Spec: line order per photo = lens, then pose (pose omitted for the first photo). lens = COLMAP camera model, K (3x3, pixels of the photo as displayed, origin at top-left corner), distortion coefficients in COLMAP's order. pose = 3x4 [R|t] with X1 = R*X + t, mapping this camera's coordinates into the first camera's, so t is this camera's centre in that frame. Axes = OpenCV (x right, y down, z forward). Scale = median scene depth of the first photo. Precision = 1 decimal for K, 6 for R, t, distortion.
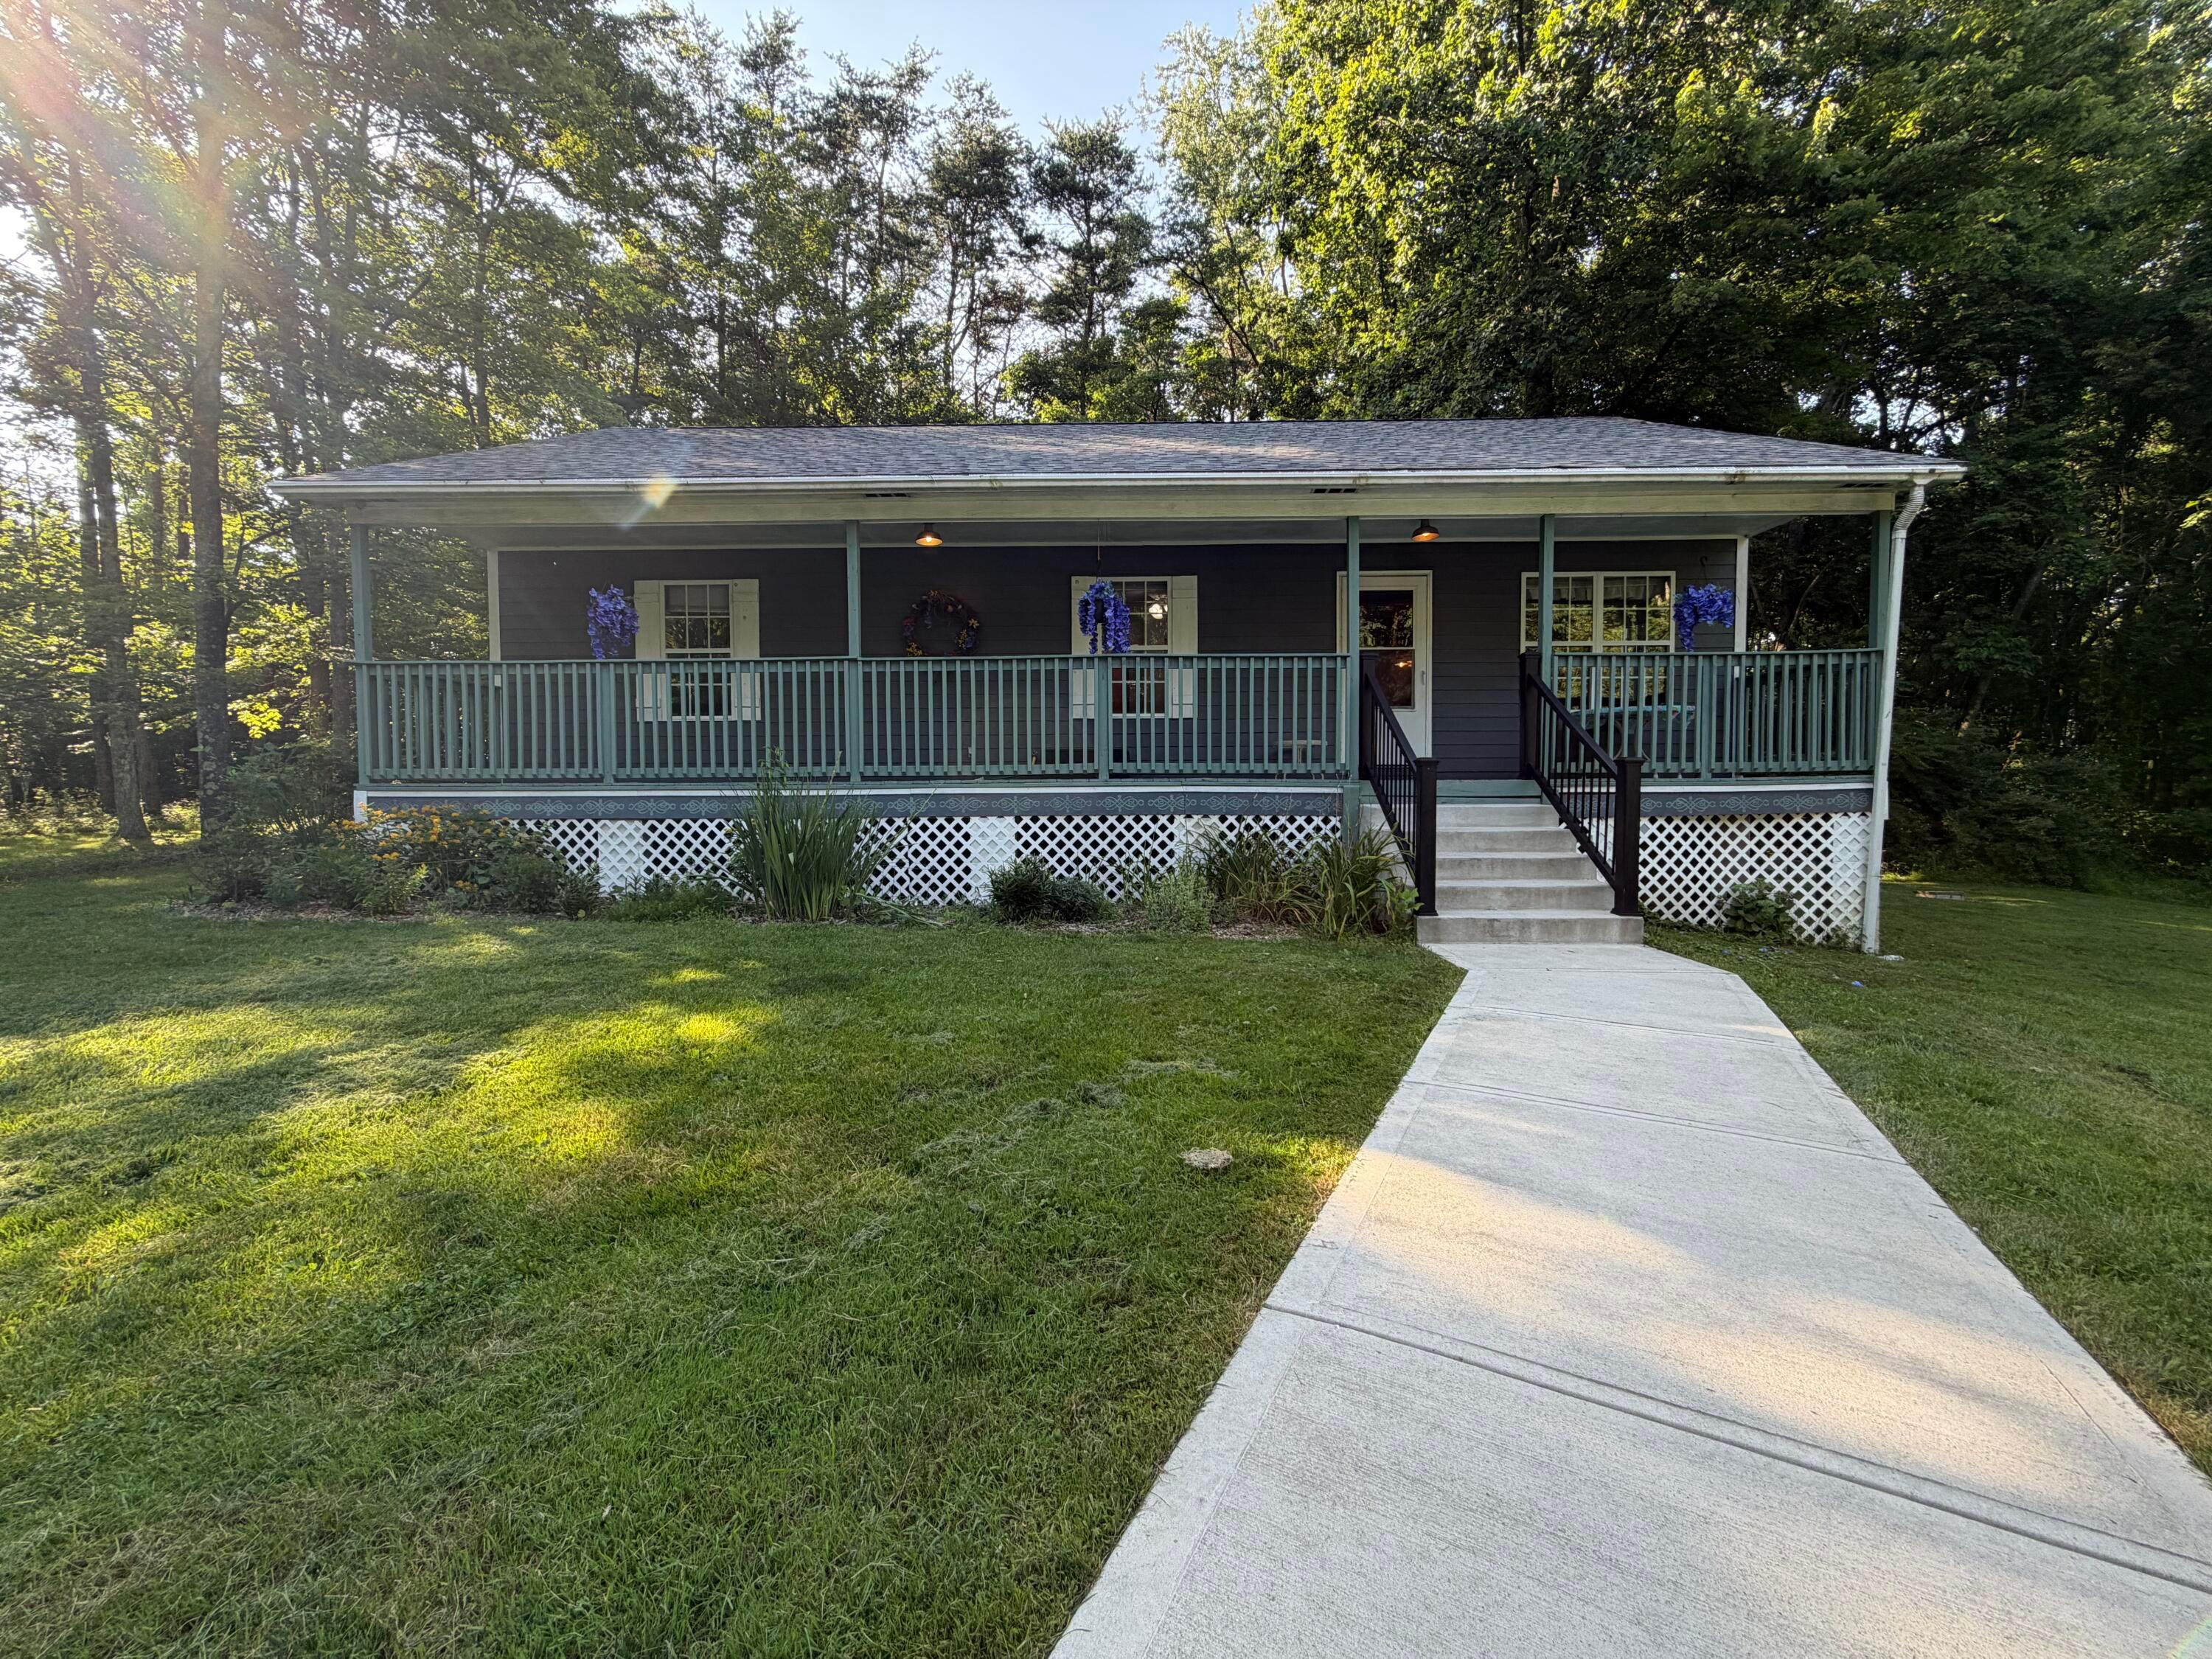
lens RADIAL K [[1055.5, 0, 1018.7], [0, 1055.5, 838.2], [0, 0, 1]] dist [0.002516, 0.000124]
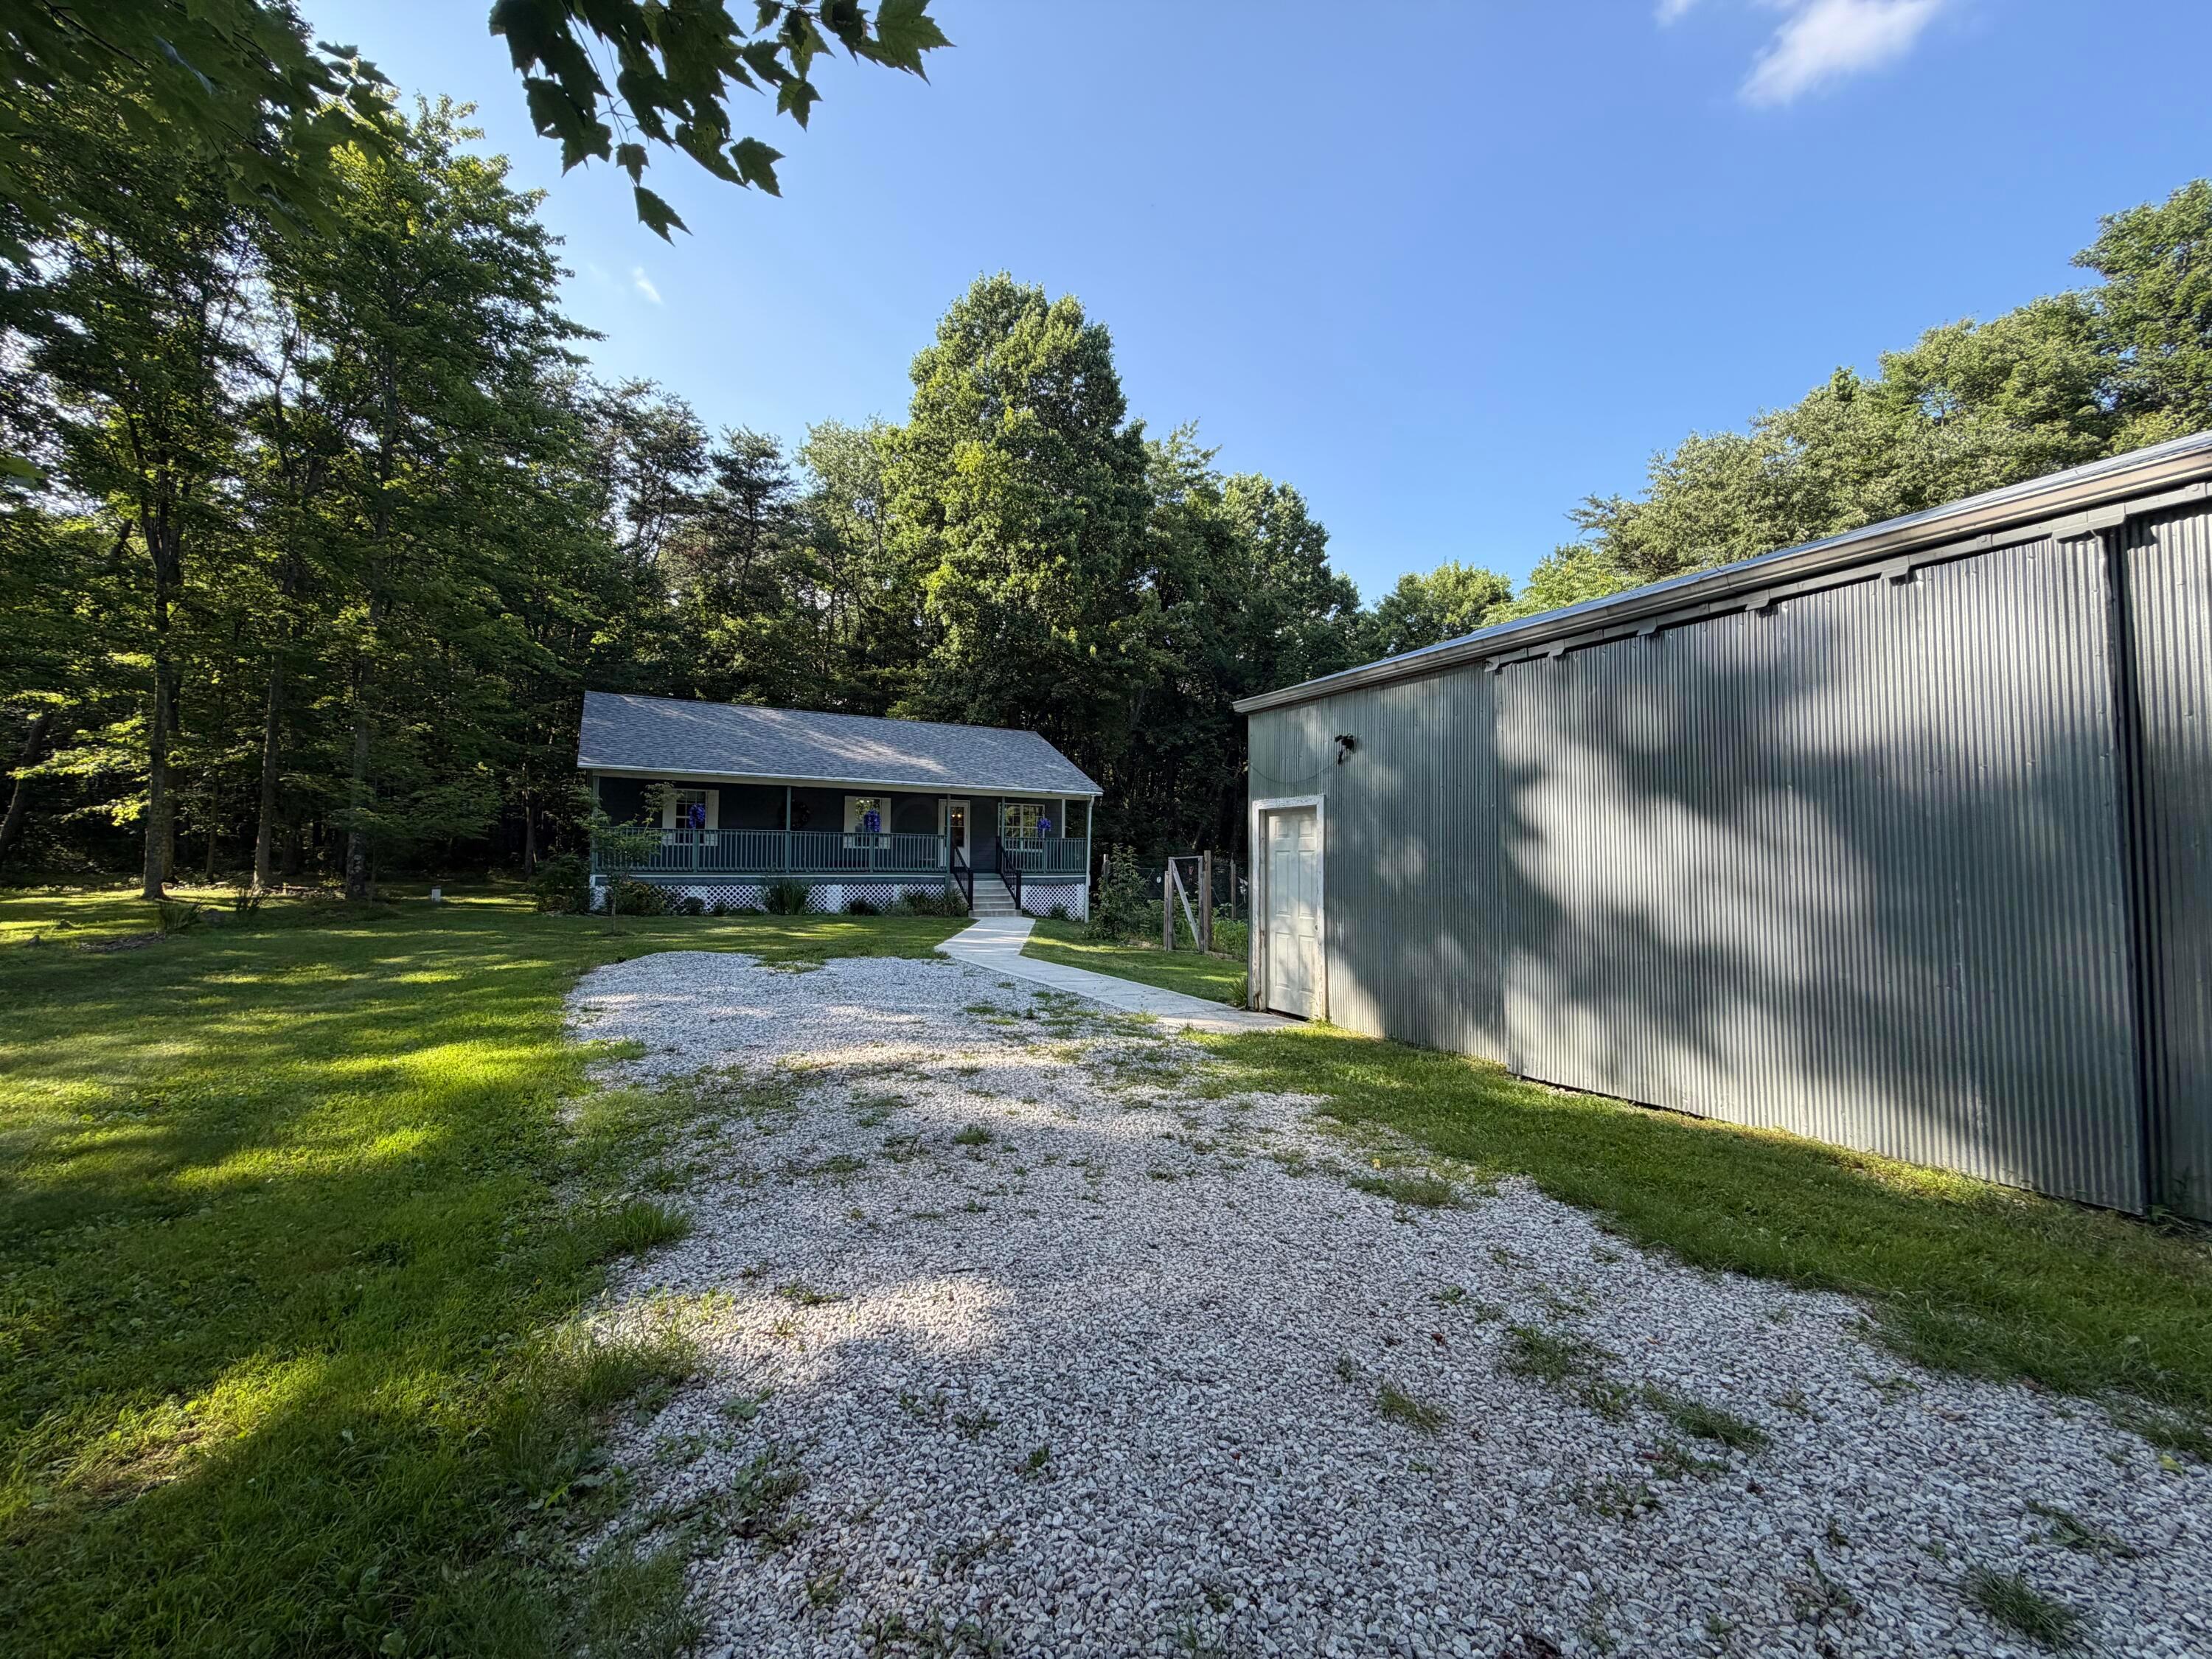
lens RADIAL K [[882.7, 0, 1066.7], [0, 882.7, 829.5], [0, 0, 1]] dist [0.000534, -0.000025]
pose [[0.880621, 0.030070, 0.472866, -0.655427], [0.010409, 0.996516, -0.082754, 0.039218], [-0.473706, 0.077797, 0.877240, -1.576705]]
